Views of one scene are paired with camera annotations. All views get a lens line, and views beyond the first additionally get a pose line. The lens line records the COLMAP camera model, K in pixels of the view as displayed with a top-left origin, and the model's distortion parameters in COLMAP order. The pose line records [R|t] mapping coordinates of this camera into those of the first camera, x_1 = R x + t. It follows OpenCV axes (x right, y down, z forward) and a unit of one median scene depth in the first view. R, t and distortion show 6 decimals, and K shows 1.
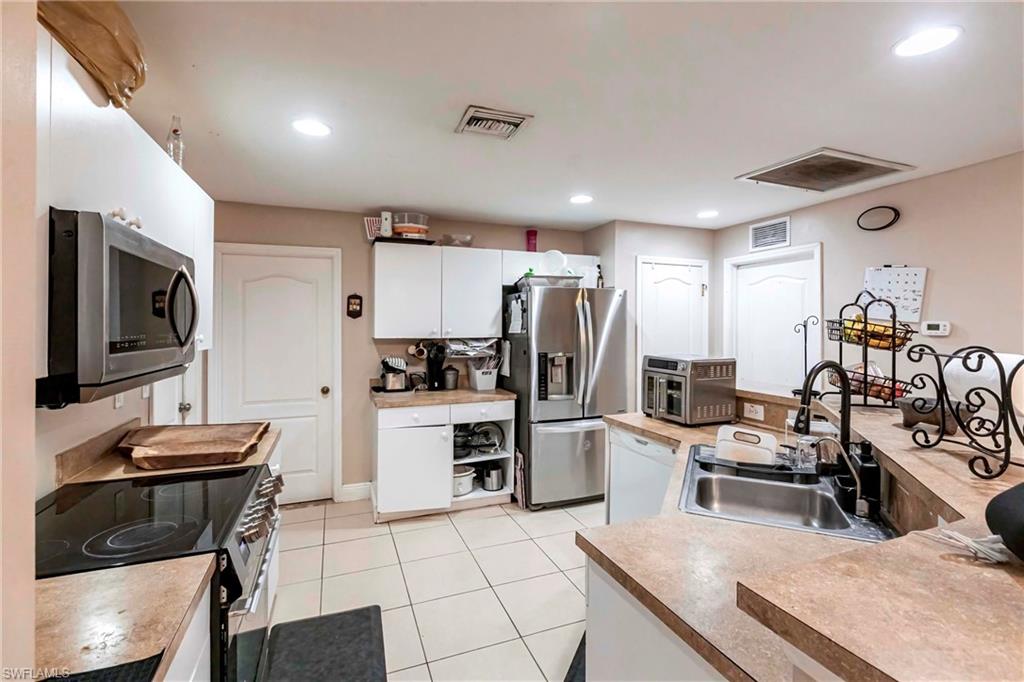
lens RADIAL K [[457.3, 0, 516.0], [0, 457.3, 329.0], [0, 0, 1]] dist [-0.001442, -0.000081]
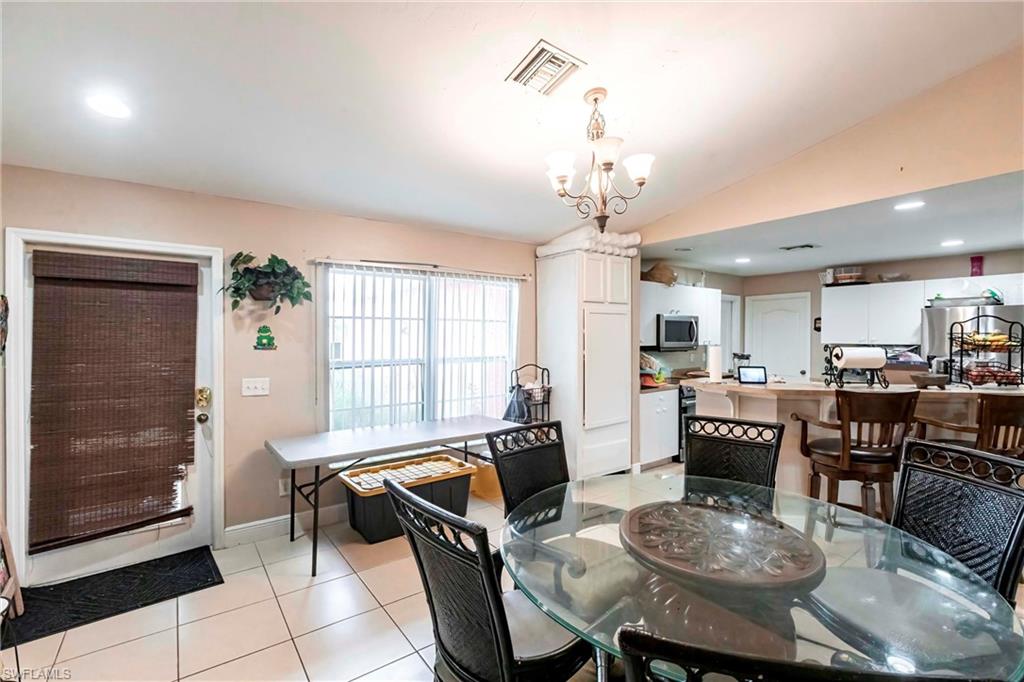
lens RADIAL K [[453.3, 0, 515.3], [0, 453.3, 341.7], [0, 0, 1]] dist [-0.000383, -0.000018]
pose [[0.259657, 0.013711, -0.965604, 1.038338], [-0.005001, 0.999905, 0.012853, -0.002273], [0.965688, 0.001492, 0.259701, -0.560013]]
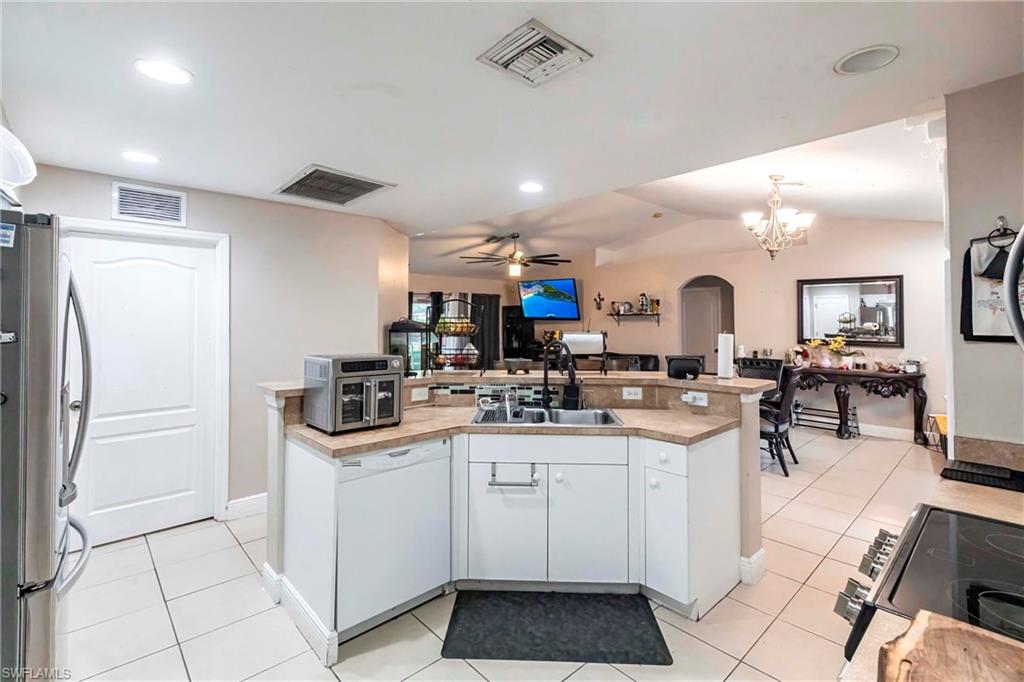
lens RADIAL K [[465.2, 0, 505.7], [0, 465.2, 313.7], [0, 0, 1]] dist [0.000037, 0.000021]
pose [[-0.350941, 0.014875, 0.936279, -0.447177], [0.003165, 0.999887, -0.014699, -0.006514], [-0.936392, -0.002195, -0.350948, 0.782327]]
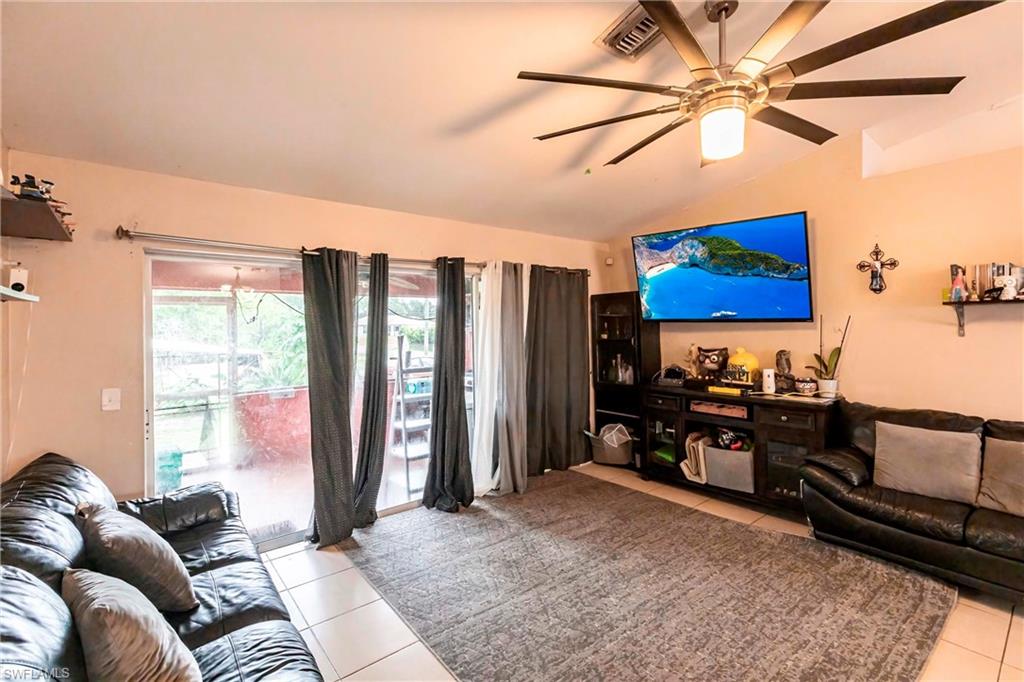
lens RADIAL K [[457.3, 0, 516.0], [0, 457.3, 329.0], [0, 0, 1]] dist [-0.001442, -0.000081]
pose [[-0.302423, 0.001546, 0.953173, 1.054745], [0.017175, 0.999845, 0.003828, -0.005145], [-0.953019, 0.017528, -0.302402, 0.410765]]
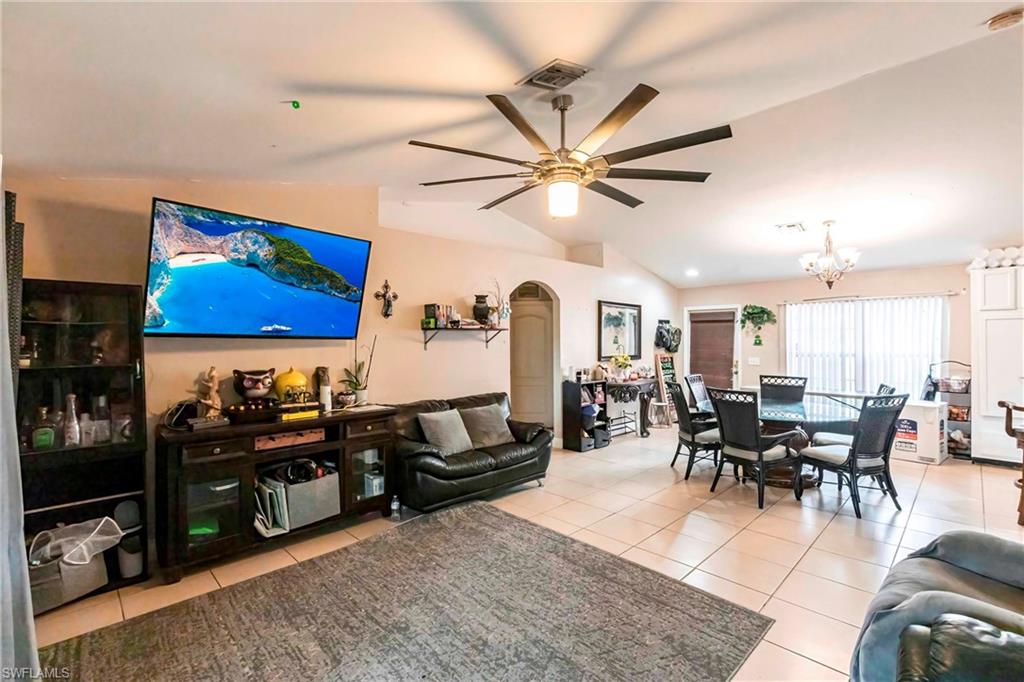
lens RADIAL K [[453.3, 0, 515.3], [0, 453.3, 341.7], [0, 0, 1]] dist [-0.000383, -0.000018]
pose [[-0.920811, 0.005267, -0.389974, 1.859708], [0.002769, 0.999972, 0.006969, -0.007254], [0.390000, 0.005337, -0.920799, 0.656405]]
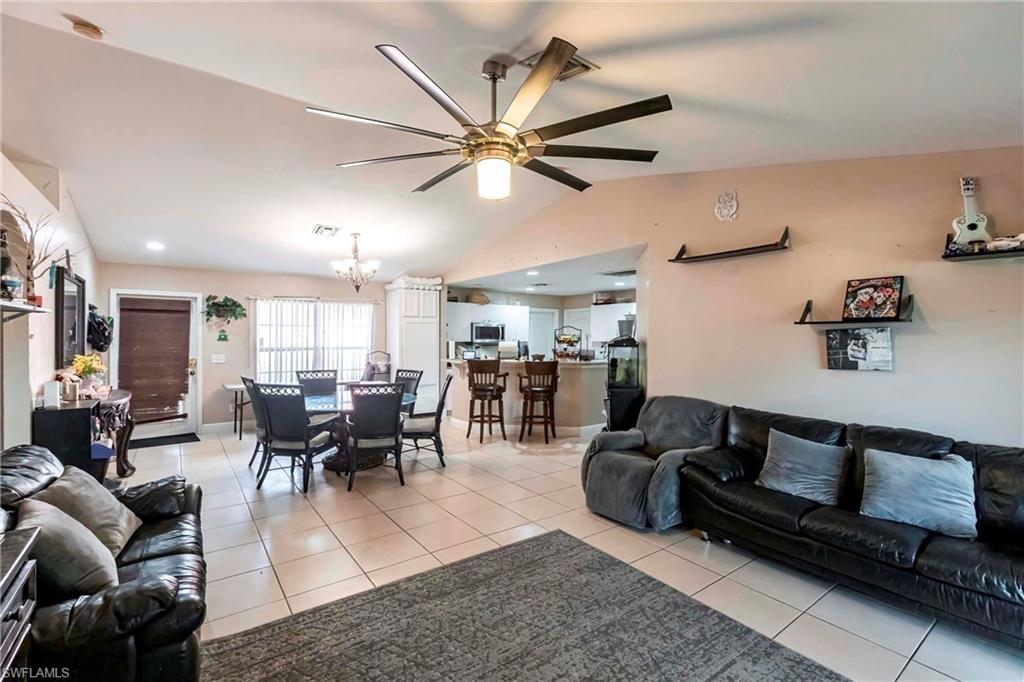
lens RADIAL K [[453.3, 0, 515.3], [0, 453.3, 341.7], [0, 0, 1]] dist [-0.000383, -0.000018]
pose [[0.260770, 0.013832, -0.965302, 2.148873], [-0.009787, 0.999884, 0.011683, -0.003551], [0.965351, 0.006401, 0.260876, -0.133359]]
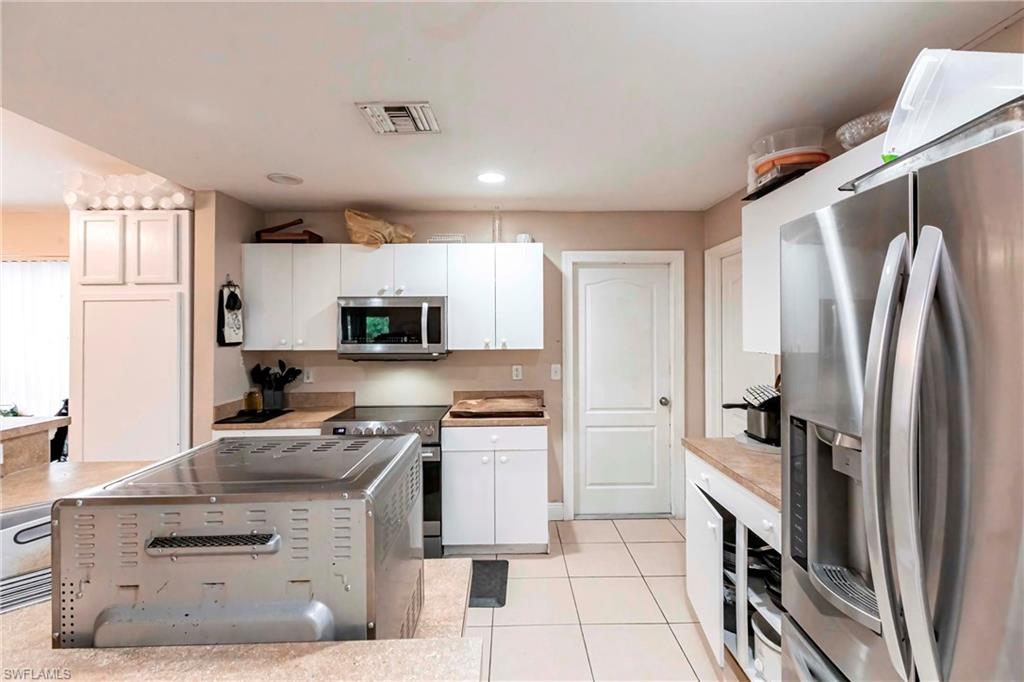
lens RADIAL K [[460.6, 0, 516.8], [0, 460.6, 320.4], [0, 0, 1]] dist [0.000163, 0.000143]
pose [[-0.351626, -0.019663, -0.935934, 0.441637], [0.000027, 0.999779, -0.021014, -0.011590], [0.936140, -0.007414, -0.351548, 0.915102]]
